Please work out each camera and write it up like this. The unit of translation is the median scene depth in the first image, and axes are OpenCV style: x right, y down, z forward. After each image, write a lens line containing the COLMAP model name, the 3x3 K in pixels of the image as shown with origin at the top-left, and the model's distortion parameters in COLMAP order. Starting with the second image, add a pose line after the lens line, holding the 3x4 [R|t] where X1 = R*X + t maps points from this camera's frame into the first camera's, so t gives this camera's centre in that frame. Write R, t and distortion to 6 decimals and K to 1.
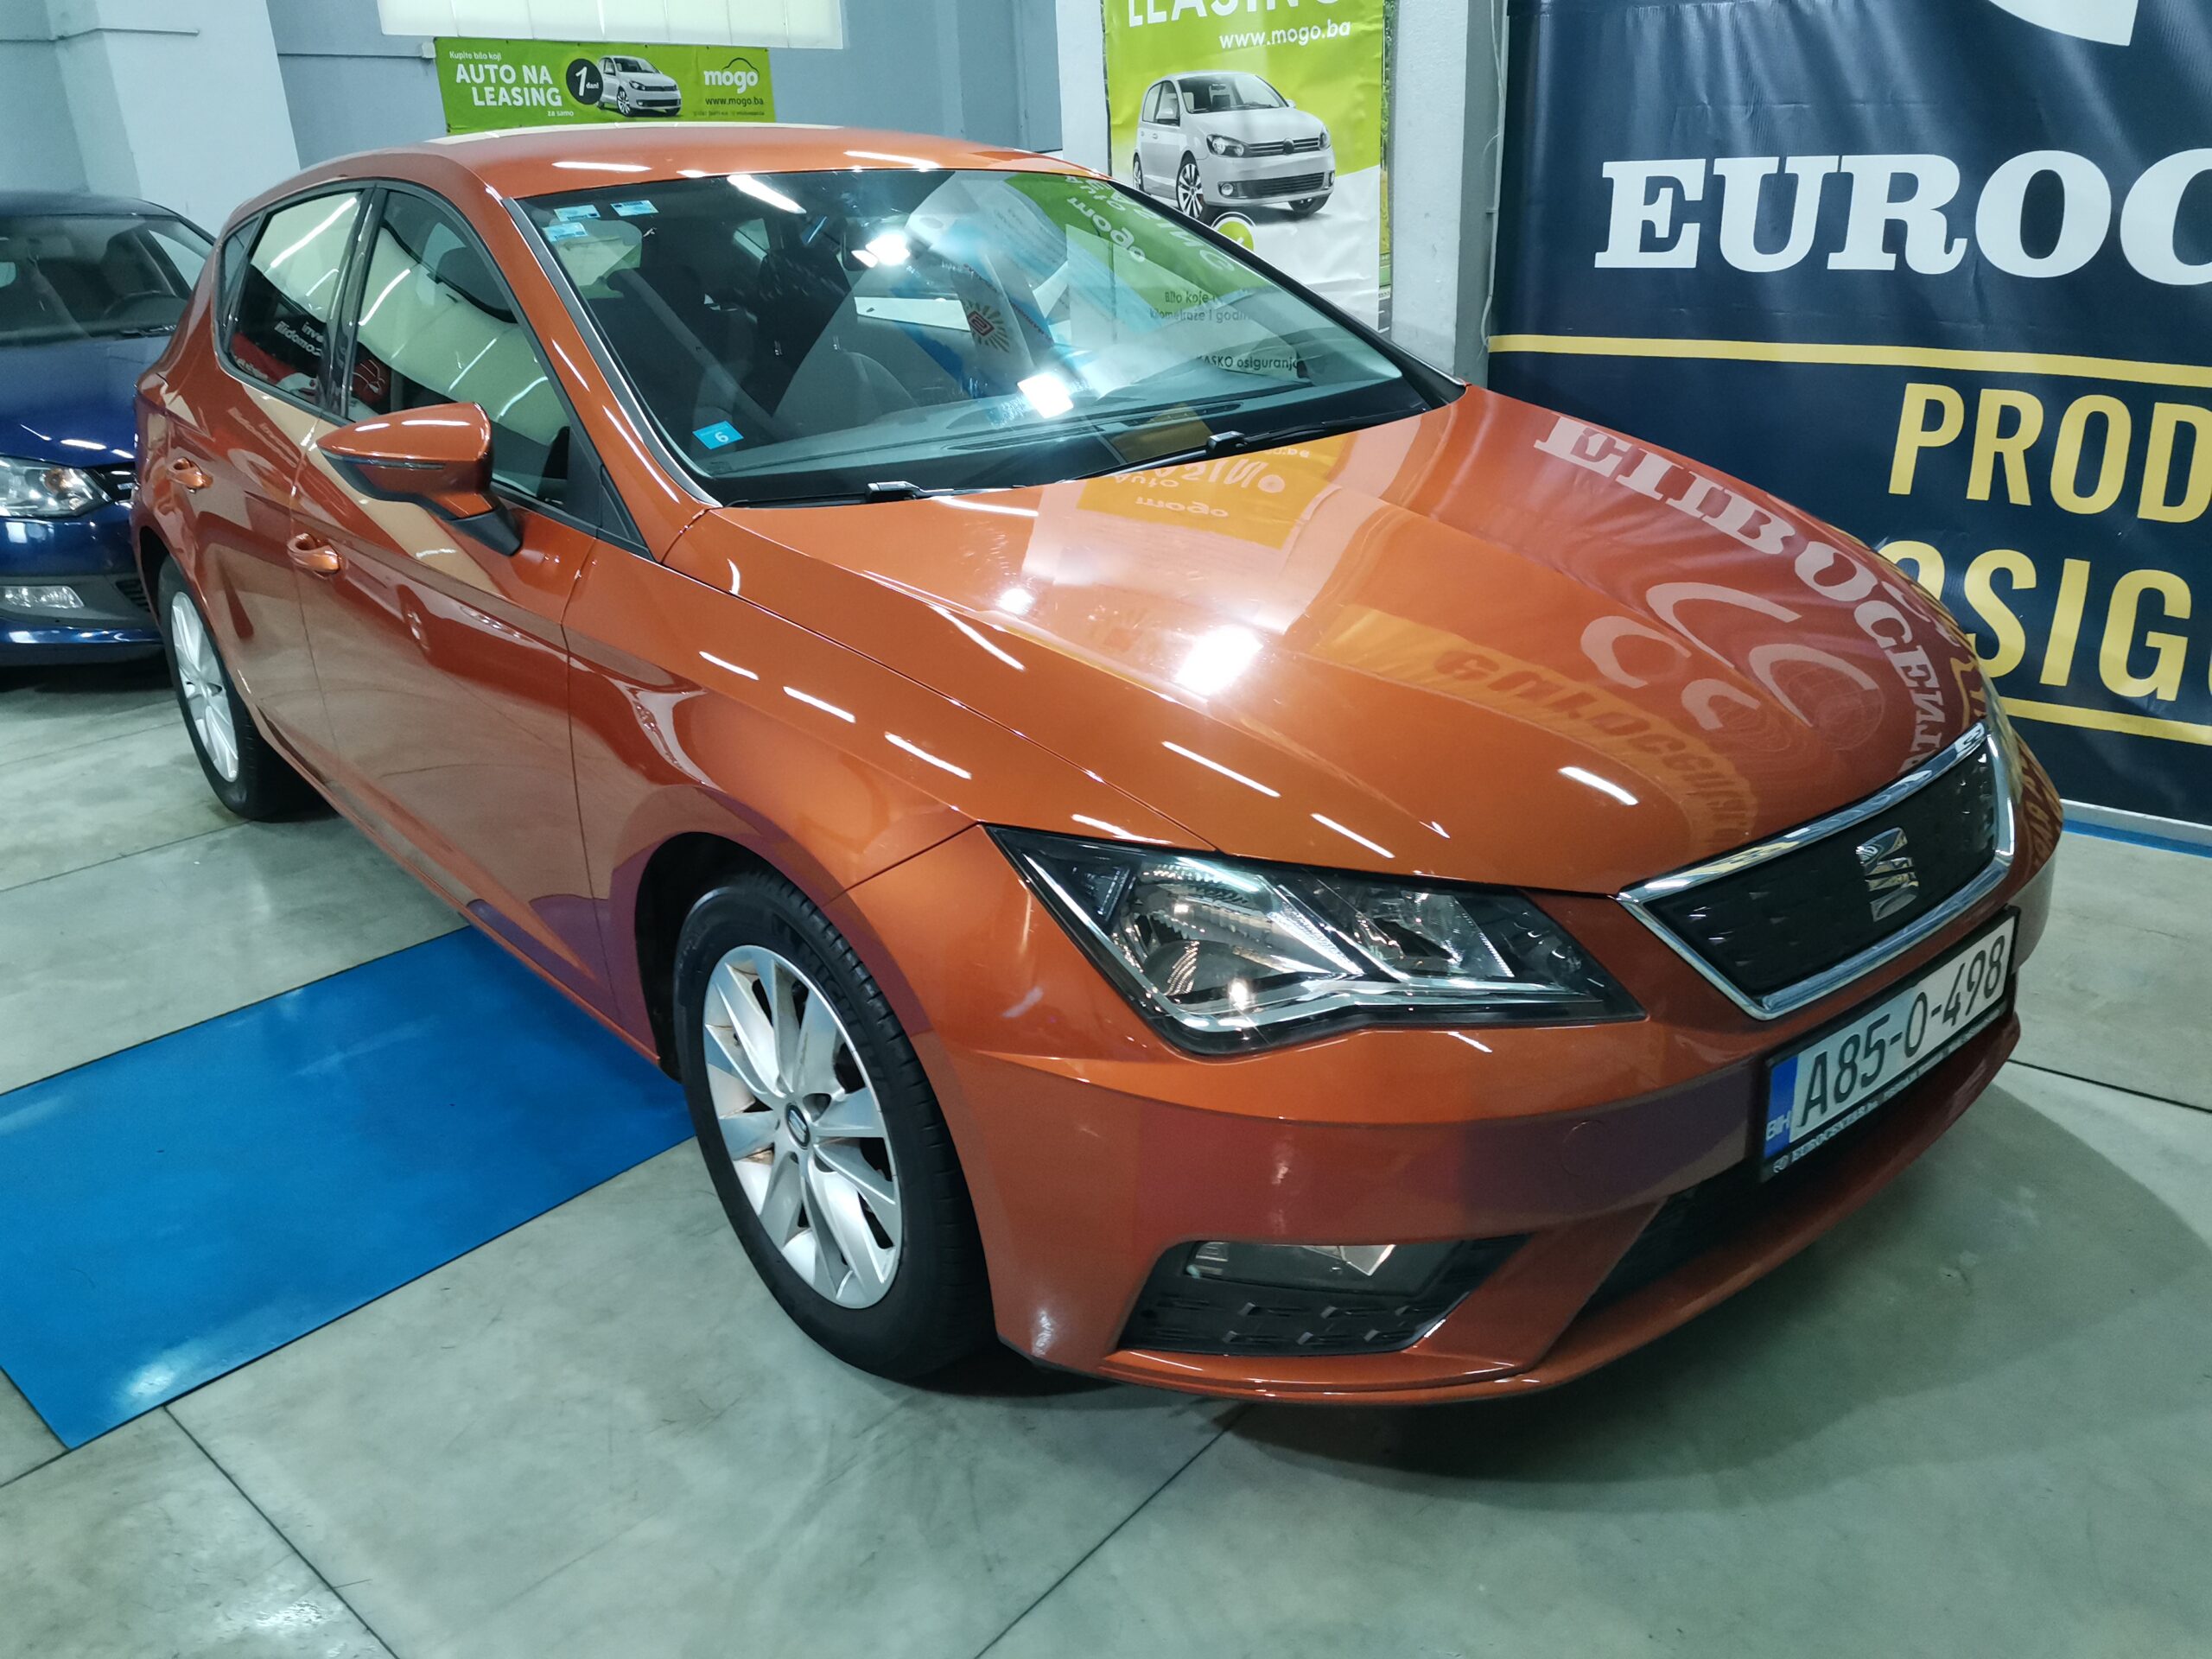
lens RADIAL K [[1710.2, 0, 1104.9], [0, 1710.2, 809.8], [0, 0, 1]] dist [0.053953, -0.067054]
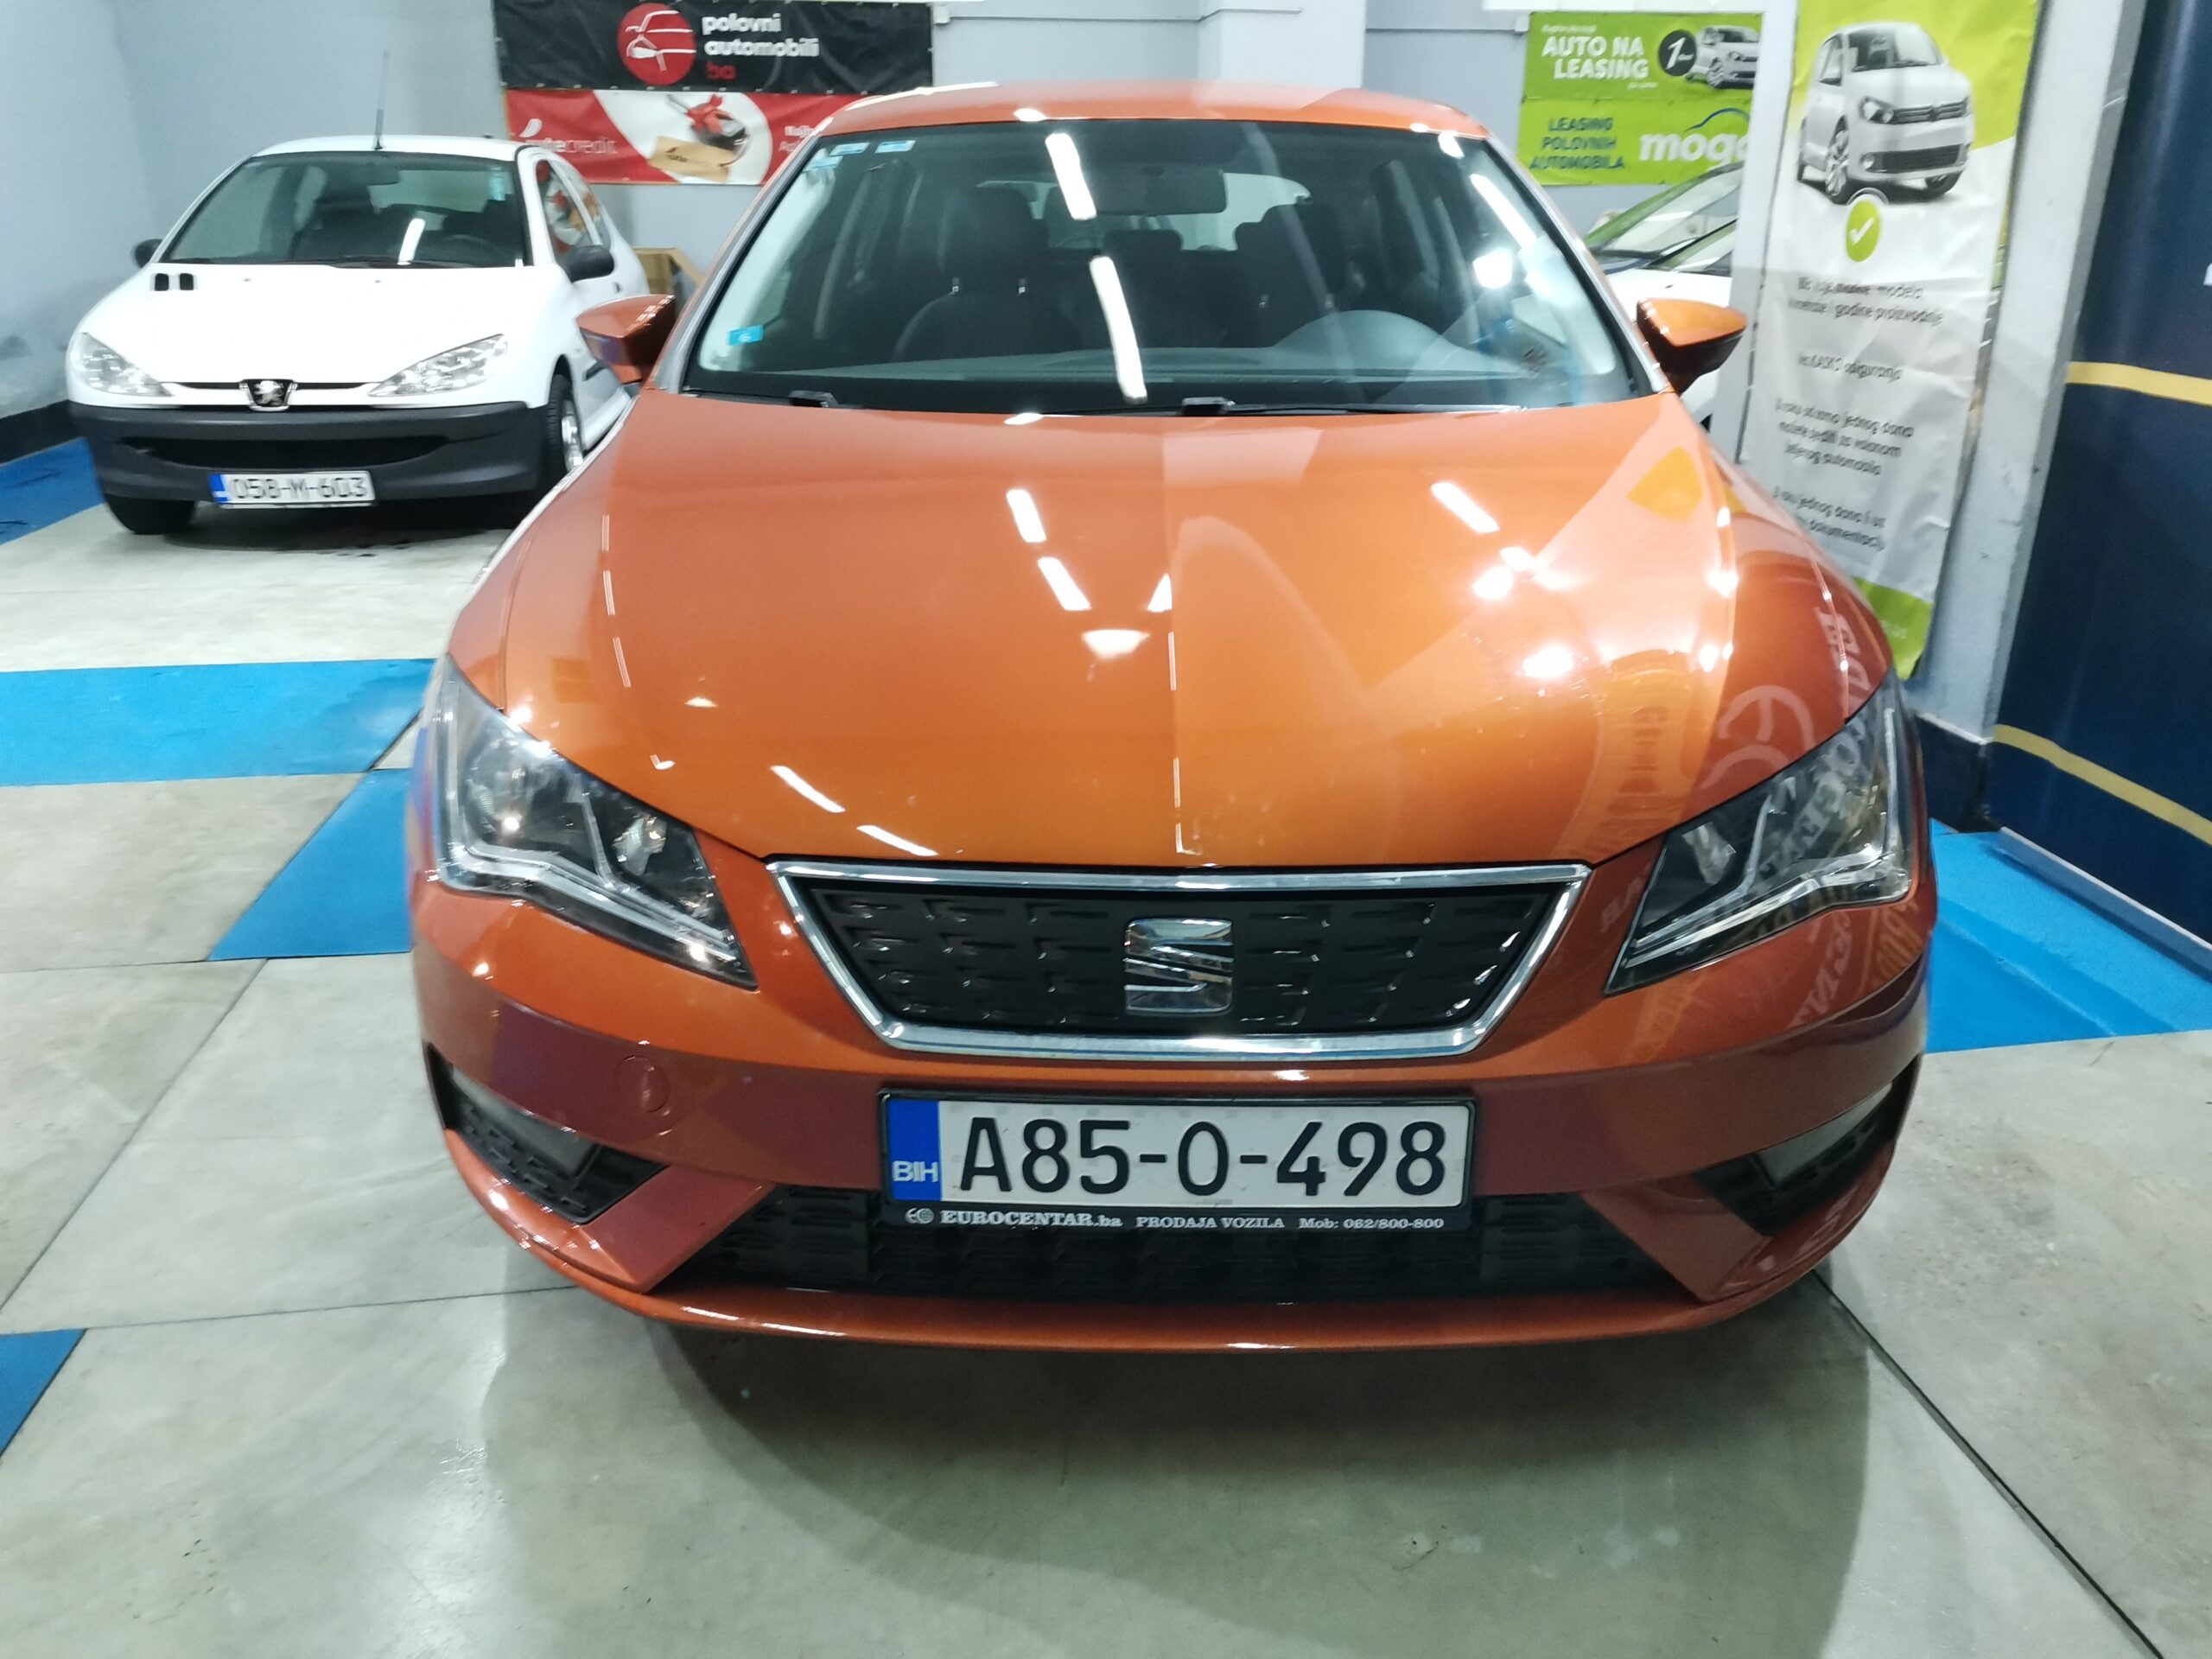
lens RADIAL K [[1677.1, 0, 1112.0], [0, 1677.1, 817.4], [0, 0, 1]] dist [0.103368, -0.163128]
pose [[0.752060, 0.264737, -0.603589, 0.420808], [-0.253887, 0.961477, 0.105369, -0.050938], [0.608233, 0.074000, 0.790302, 0.153865]]
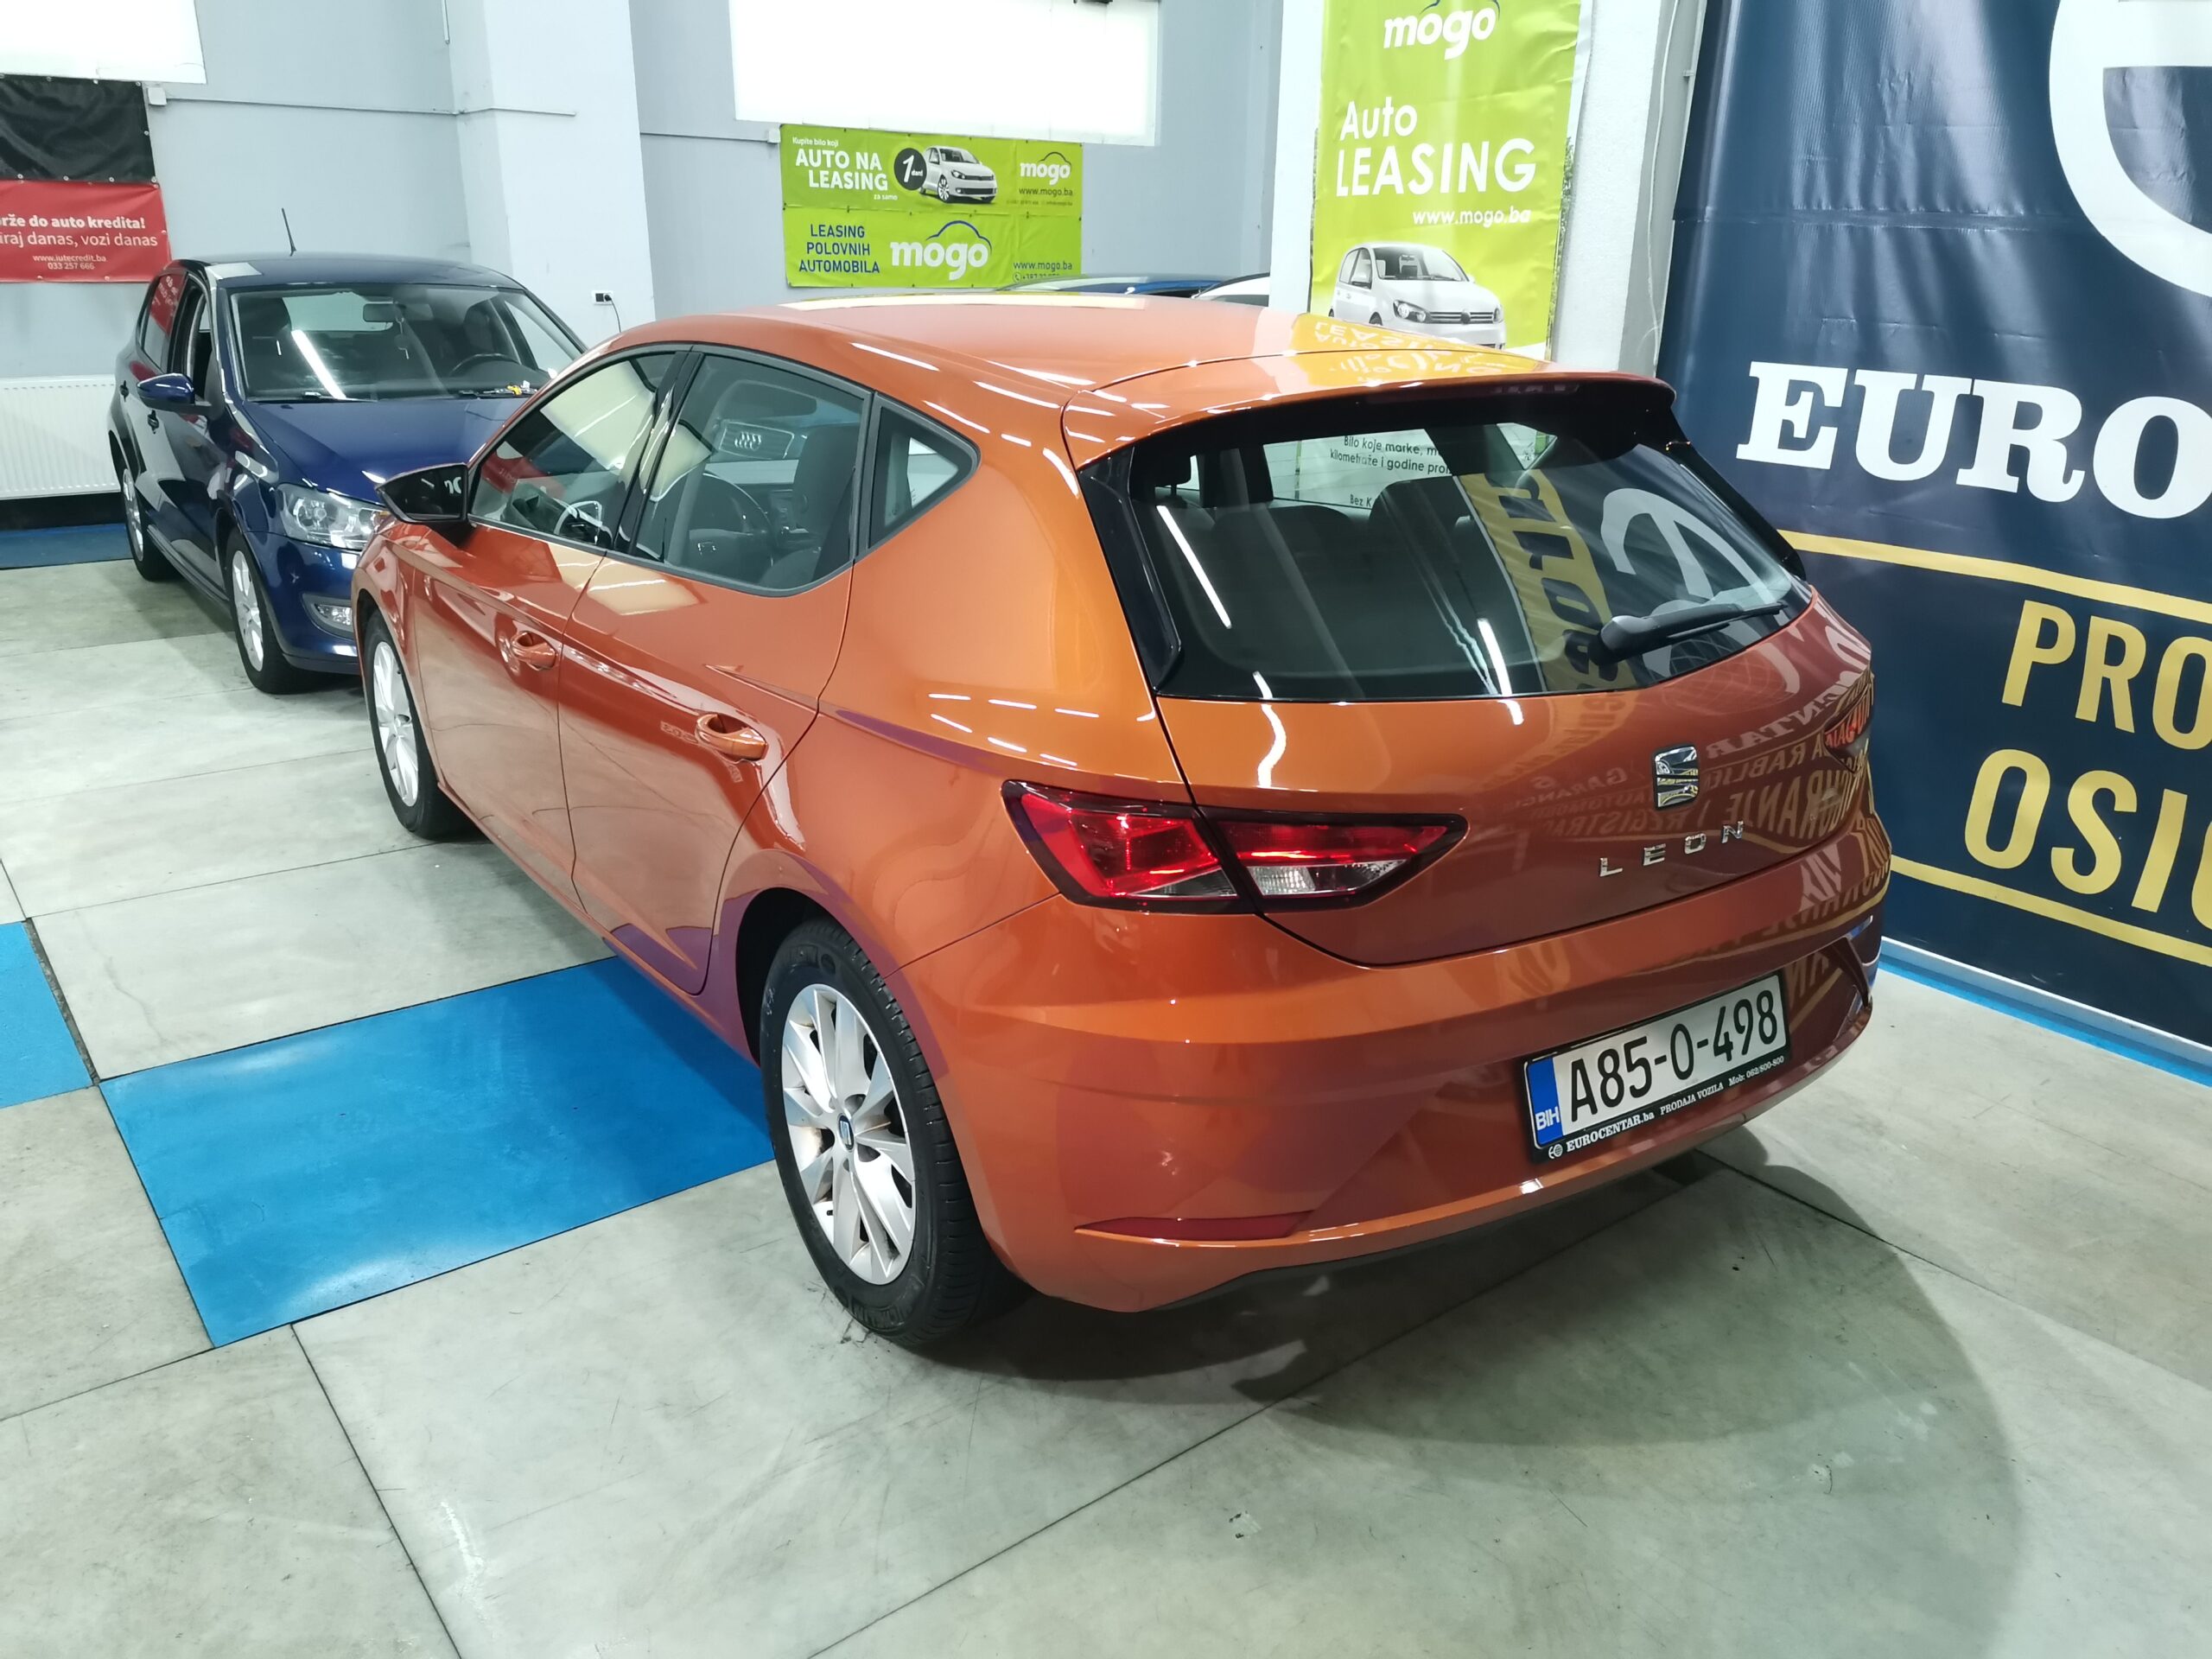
lens RADIAL K [[1678.3, 0, 1114.0], [0, 1678.3, 827.5], [0, 0, 1]] dist [0.072495, -0.108428]
pose [[0.981391, 0.115570, -0.153346, 0.096611], [-0.118255, 0.992947, -0.008476, -0.037599], [0.151285, 0.026453, 0.988136, -0.070927]]
